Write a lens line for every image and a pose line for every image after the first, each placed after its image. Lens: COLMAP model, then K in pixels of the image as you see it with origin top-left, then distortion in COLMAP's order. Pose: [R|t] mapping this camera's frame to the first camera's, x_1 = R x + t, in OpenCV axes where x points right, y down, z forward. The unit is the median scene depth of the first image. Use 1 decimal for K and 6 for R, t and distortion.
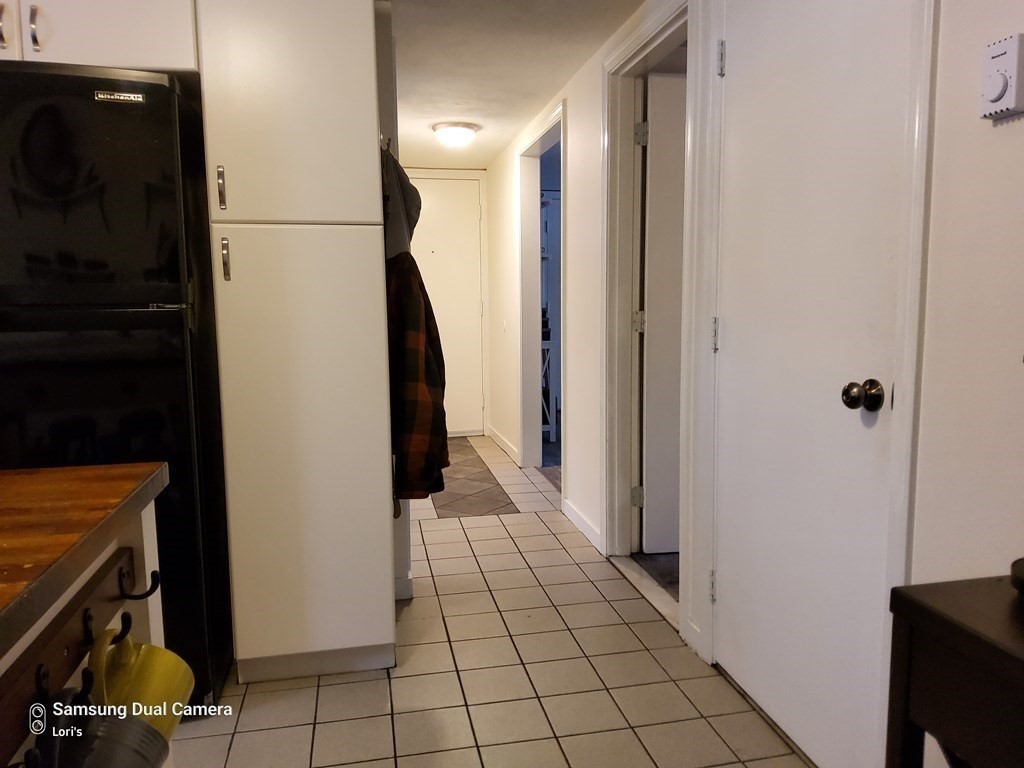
lens RADIAL K [[764.0, 0, 534.9], [0, 764.0, 393.8], [0, 0, 1]] dist [0.054374, -0.089420]
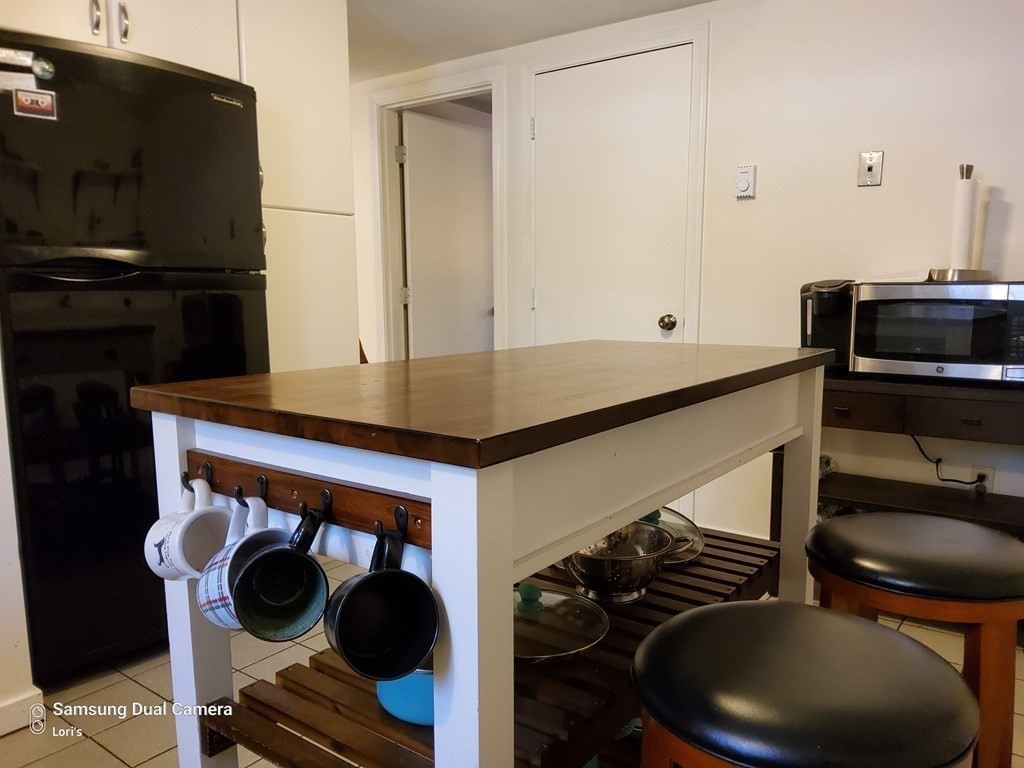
lens RADIAL K [[764.0, 0, 526.1], [0, 764.0, 397.9], [0, 0, 1]] dist [0.054374, -0.089420]
pose [[0.753700, -0.082200, 0.652058, -0.676408], [0.074446, 0.996440, 0.039563, 0.052833], [-0.652988, 0.018725, 0.757137, -0.164700]]
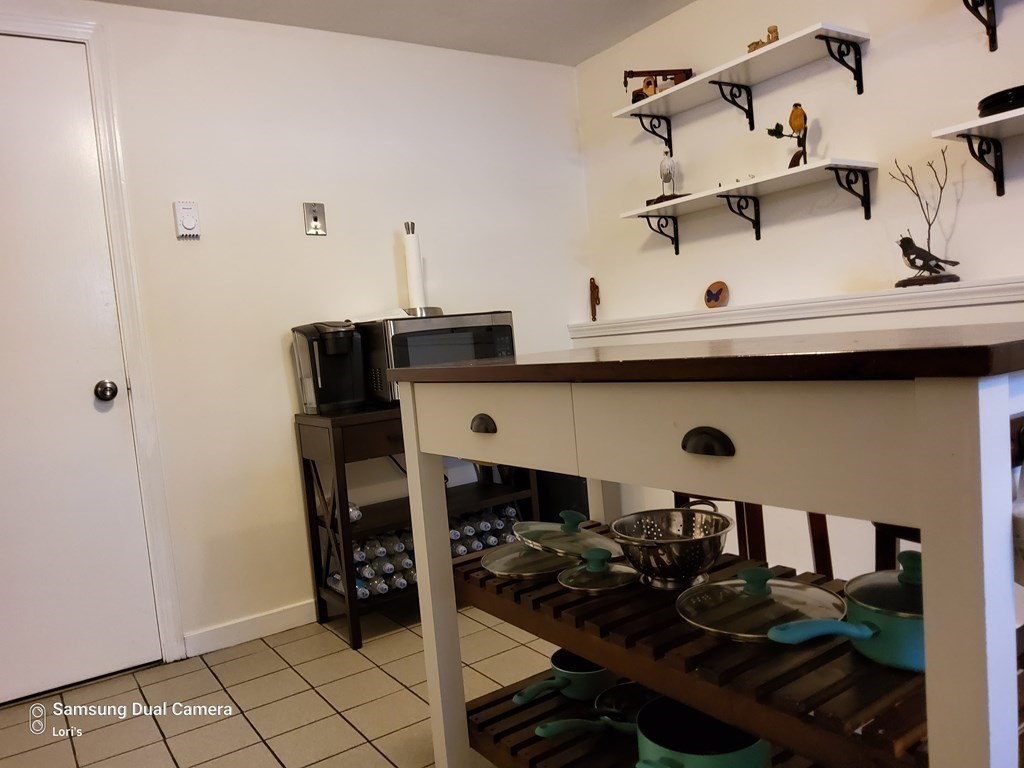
lens RADIAL K [[764.0, 0, 511.2], [0, 764.0, 389.9], [0, 0, 1]] dist [0.054374, -0.089420]
pose [[-0.374992, -0.021392, 0.926781, -0.741520], [0.206529, 0.972680, 0.106016, 0.002495], [-0.903729, 0.231162, -0.360330, 0.464534]]
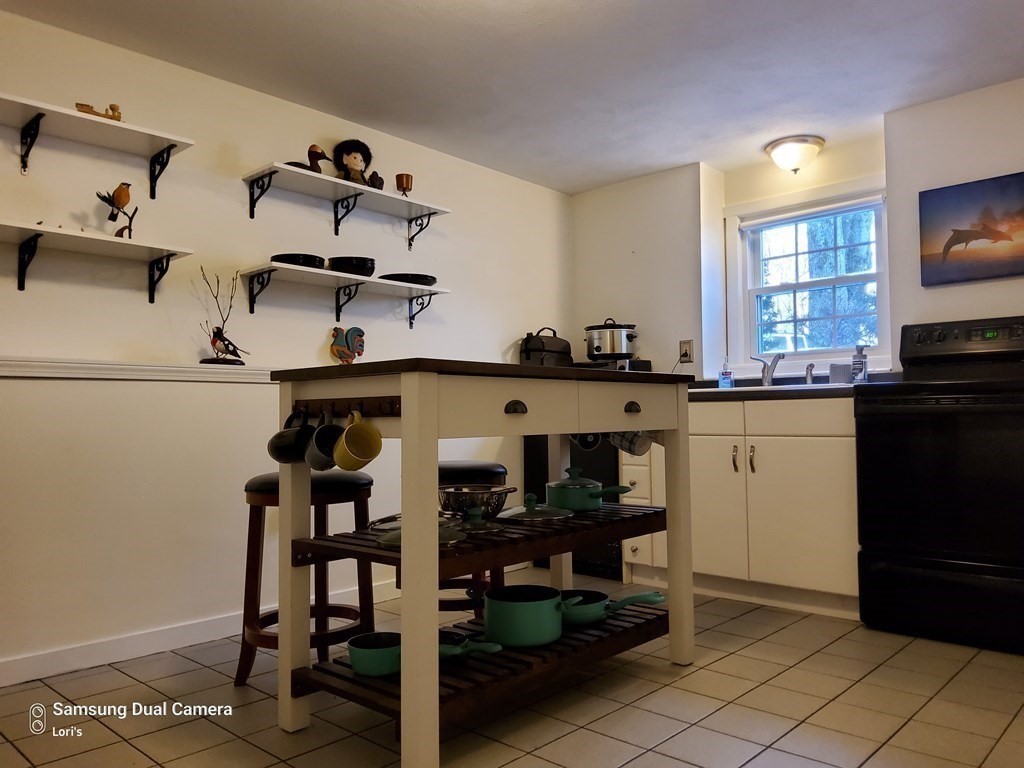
lens RADIAL K [[764.0, 0, 521.4], [0, 764.0, 390.0], [0, 0, 1]] dist [0.054374, -0.089420]
pose [[-0.822929, 0.002278, -0.568140, 0.102581], [-0.044311, 0.996689, 0.068178, 0.014057], [0.566414, 0.081281, -0.820103, 0.864265]]
